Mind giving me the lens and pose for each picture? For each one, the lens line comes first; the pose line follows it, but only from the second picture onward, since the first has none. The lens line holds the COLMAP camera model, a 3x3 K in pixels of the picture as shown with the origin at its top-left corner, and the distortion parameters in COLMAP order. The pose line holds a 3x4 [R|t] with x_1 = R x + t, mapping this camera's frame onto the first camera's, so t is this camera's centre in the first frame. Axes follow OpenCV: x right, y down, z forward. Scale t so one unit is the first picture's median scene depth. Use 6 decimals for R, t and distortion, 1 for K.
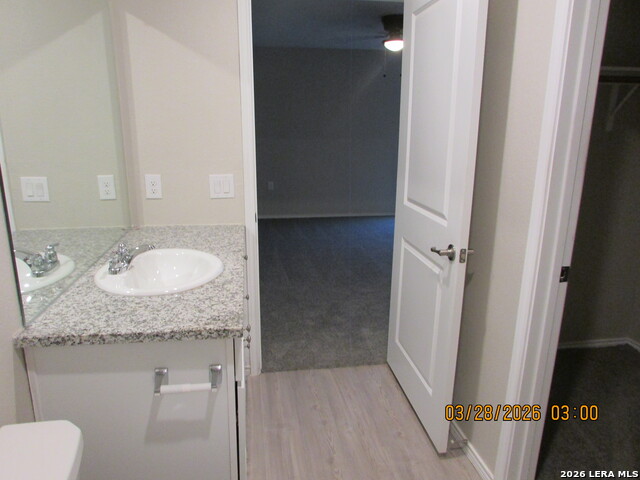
lens RADIAL K [[453.2, 0, 315.4], [0, 453.2, 239.5], [0, 0, 1]] dist [-0.019770, 0.011554]
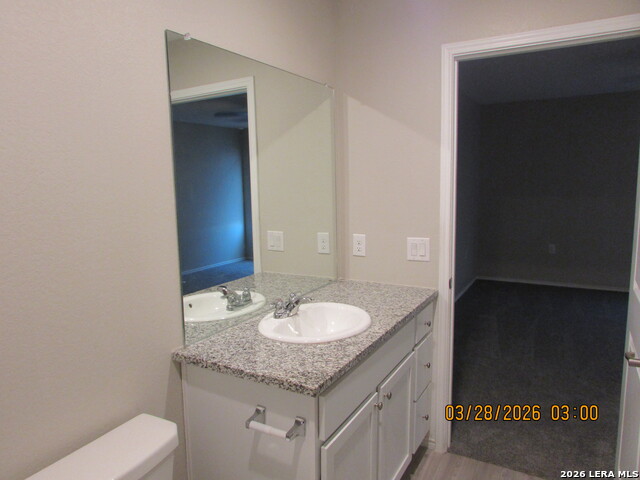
lens RADIAL K [[453.2, 0, 313.2], [0, 453.2, 244.8], [0, 0, 1]] dist [-0.019770, 0.011554]
pose [[0.790296, 0.065176, -0.609249, 0.356464], [-0.130187, 0.989485, -0.063021, -0.053367], [0.598735, 0.129122, 0.790471, 0.097498]]
